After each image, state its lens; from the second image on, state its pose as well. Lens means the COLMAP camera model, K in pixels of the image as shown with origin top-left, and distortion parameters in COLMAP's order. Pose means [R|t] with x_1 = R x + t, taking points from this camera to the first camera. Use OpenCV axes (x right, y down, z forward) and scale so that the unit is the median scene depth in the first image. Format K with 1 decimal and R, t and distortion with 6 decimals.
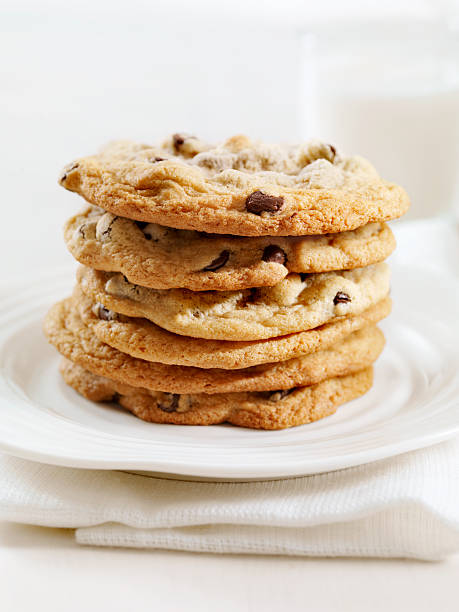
lens RADIAL K [[1819.5, 0, 229.5], [0, 1819.5, 306.0], [0, 0, 1]] dist [-0.048856, 0.144452]
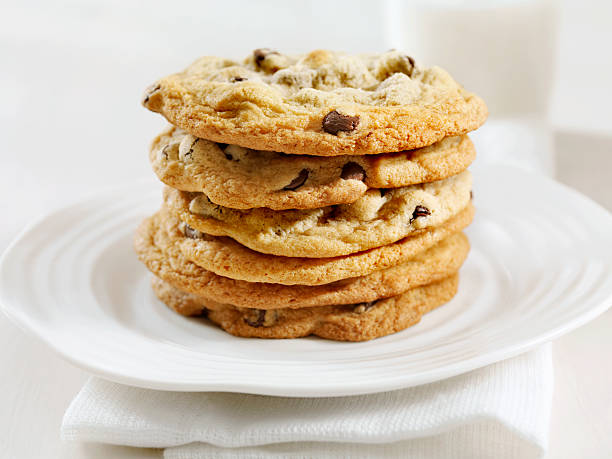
lens RADIAL K [[1819.5, 0, 306.0], [0, 1819.5, 229.5], [0, 0, 1]] dist [-0.048856, 0.144452]
pose [[0.998892, -0.028215, -0.037673, 0.035432], [0.029977, 0.998441, 0.047075, -0.044121], [0.036286, -0.048152, 0.998181, -0.018019]]
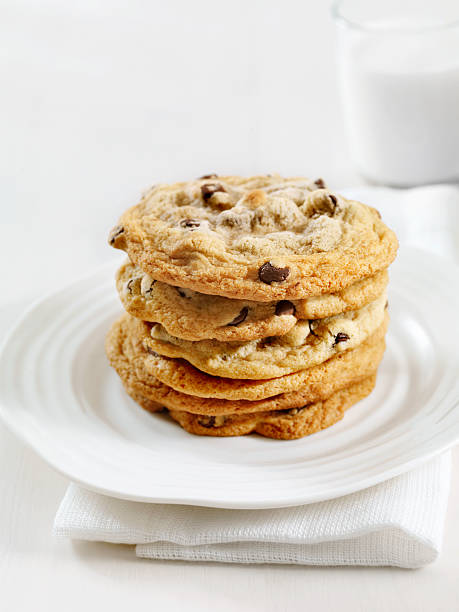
lens RADIAL K [[1819.5, 0, 229.5], [0, 1819.5, 306.0], [0, 0, 1]] dist [-0.048856, 0.144452]
pose [[0.996901, -0.038849, -0.068404, 0.070762], [0.051788, 0.978643, 0.198936, -0.273345], [0.059215, -0.201862, 0.977622, -0.203326]]
